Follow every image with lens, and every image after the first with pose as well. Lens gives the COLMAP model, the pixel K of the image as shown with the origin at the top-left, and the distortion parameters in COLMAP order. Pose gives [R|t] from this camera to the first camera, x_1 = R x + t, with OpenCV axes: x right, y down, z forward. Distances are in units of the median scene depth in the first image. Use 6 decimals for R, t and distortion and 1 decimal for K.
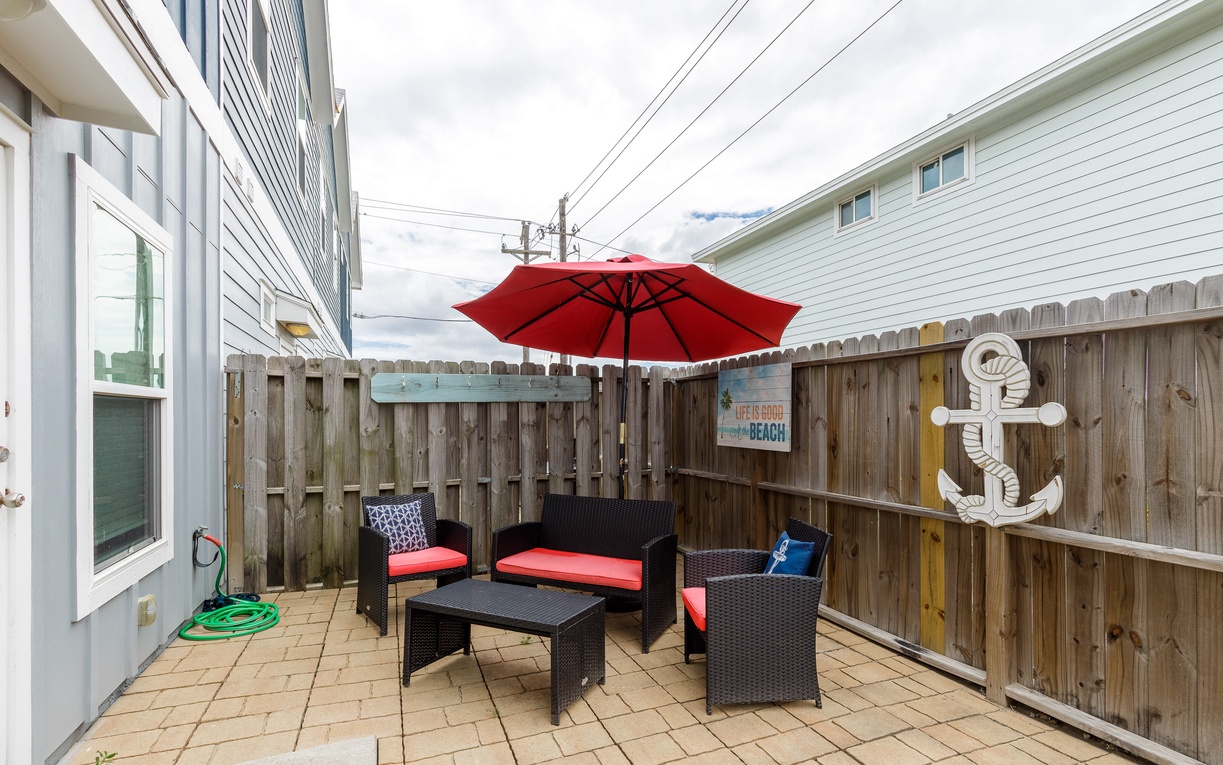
lens RADIAL K [[552.4, 0, 615.3], [0, 552.4, 417.8], [0, 0, 1]] dist [0.001304, 0.000091]
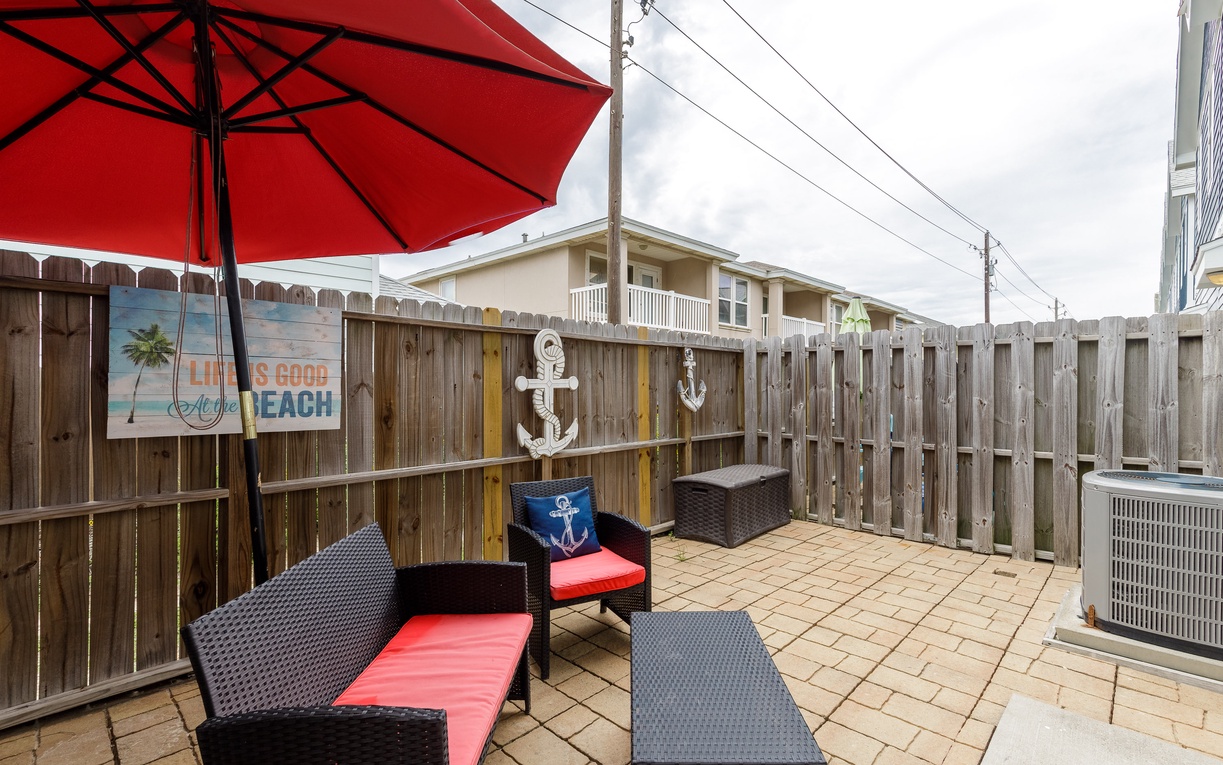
lens RADIAL K [[552.4, 0, 611.4], [0, 552.4, 386.9], [0, 0, 1]] dist [0.001304, 0.000091]
pose [[-0.401832, 0.005138, 0.915699, -0.639165], [0.001129, 0.999986, -0.005115, 0.011282], [-0.915713, -0.001022, -0.401833, 1.197073]]
